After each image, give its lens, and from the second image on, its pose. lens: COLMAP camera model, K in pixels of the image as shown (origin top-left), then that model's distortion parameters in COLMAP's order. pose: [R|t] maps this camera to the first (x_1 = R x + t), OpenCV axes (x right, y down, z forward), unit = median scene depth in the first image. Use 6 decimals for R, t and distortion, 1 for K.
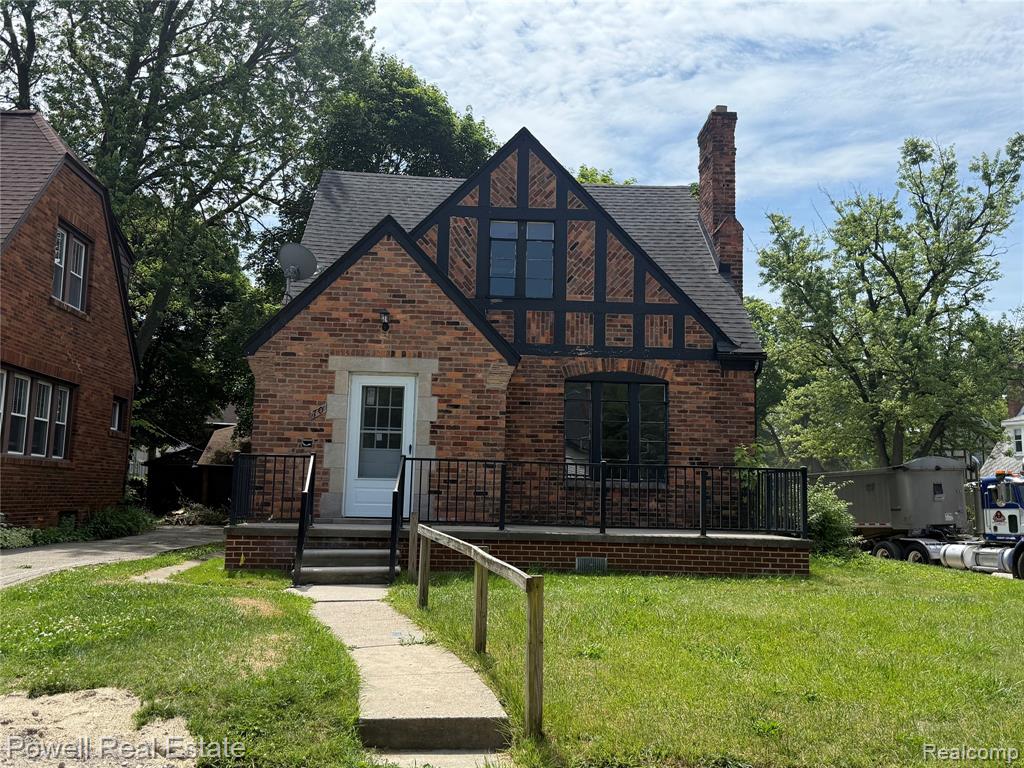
lens RADIAL K [[861.1, 0, 512.0], [0, 861.1, 384.0], [0, 0, 1]] dist [0.114373, -0.002170]
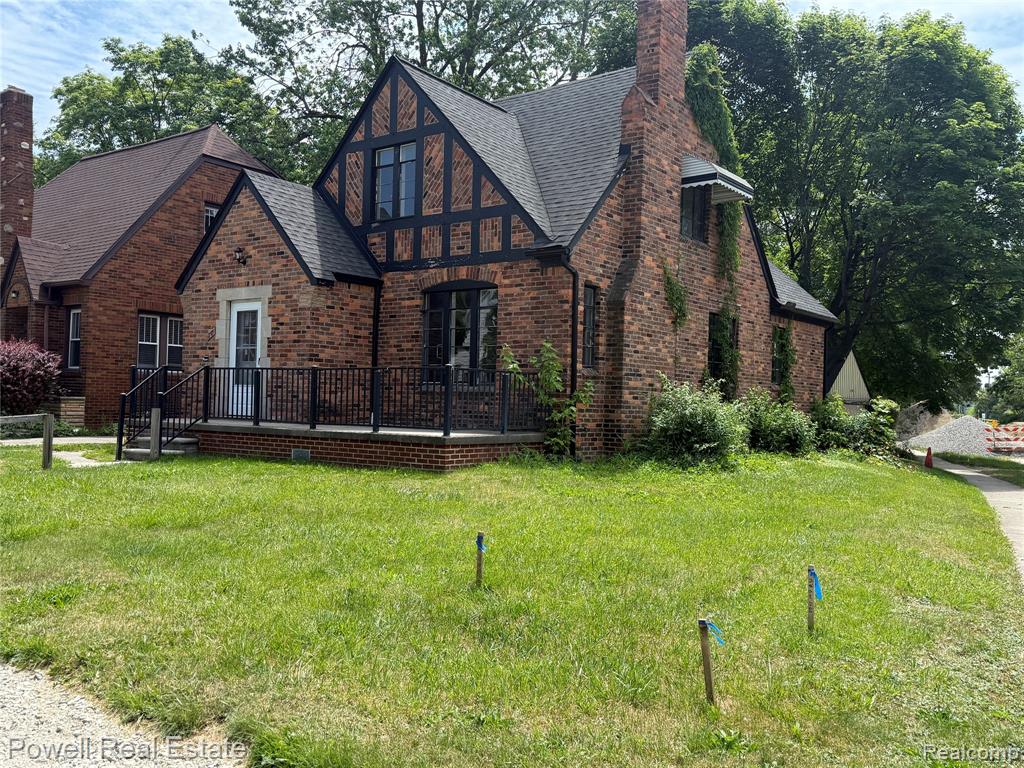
lens RADIAL K [[861.1, 0, 512.0], [0, 861.1, 384.0], [0, 0, 1]] dist [0.114373, -0.002170]
pose [[0.780545, -0.017310, -0.624859, 0.818836], [0.073612, 0.995207, 0.064384, 0.048237], [0.620750, -0.096251, 0.778078, 0.227804]]
